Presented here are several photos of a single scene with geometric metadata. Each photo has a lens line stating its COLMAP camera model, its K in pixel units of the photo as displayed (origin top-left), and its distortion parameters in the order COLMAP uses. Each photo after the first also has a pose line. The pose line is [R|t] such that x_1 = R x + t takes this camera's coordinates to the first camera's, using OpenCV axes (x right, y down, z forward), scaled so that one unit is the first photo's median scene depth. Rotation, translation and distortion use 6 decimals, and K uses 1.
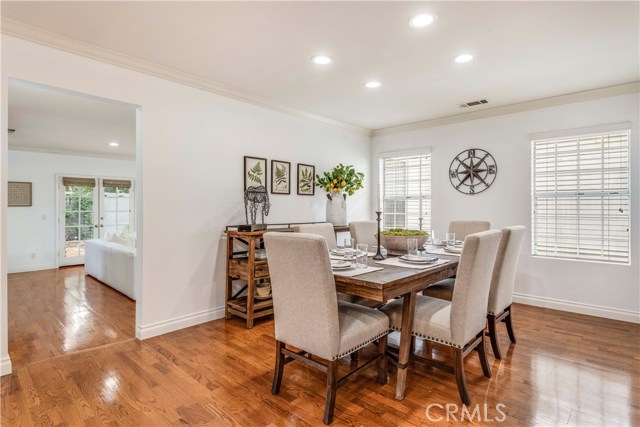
lens RADIAL K [[329.4, 0, 317.5], [0, 329.4, 207.0], [0, 0, 1]] dist [0.024396, -0.002907]
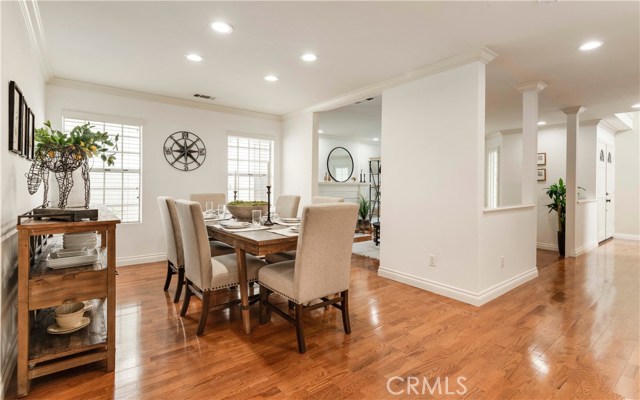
lens RADIAL K [[308.4, 0, 318.4], [0, 308.4, 186.7], [0, 0, 1]] dist [0.002434, 0.000442]
pose [[0.150531, -0.006308, 0.988585, -0.525732], [-0.010258, 0.999916, 0.007942, 0.003428], [-0.988552, -0.011336, 0.150454, 0.375777]]
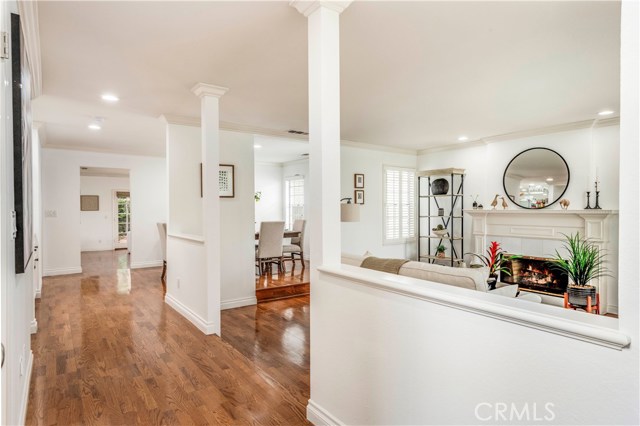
lens RADIAL K [[359.7, 0, 321.2], [0, 359.7, 212.6], [0, 0, 1]] dist [0.021906, -0.004739]
pose [[0.983051, -0.001624, -0.183323, 0.825631], [0.003797, 0.999927, 0.011503, -0.016512], [0.183291, -0.012004, 0.982985, -0.825381]]
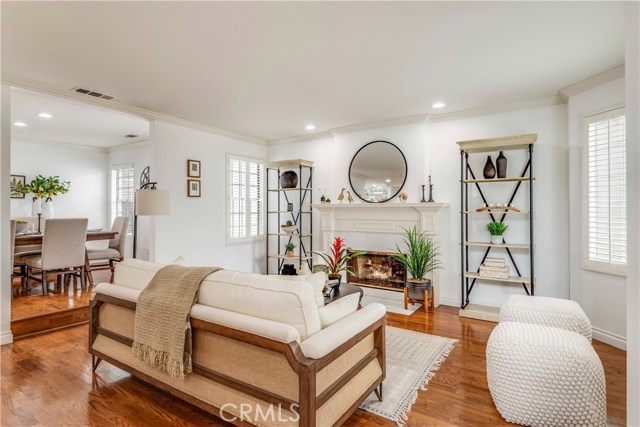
lens RADIAL K [[329.4, 0, 322.1], [0, 329.4, 208.8], [0, 0, 1]] dist [0.024396, -0.002907]
pose [[0.982934, -0.000551, 0.183959, 0.929536], [0.001015, 0.999997, -0.002425, 0.010162], [-0.183957, 0.002570, 0.982931, -0.529649]]
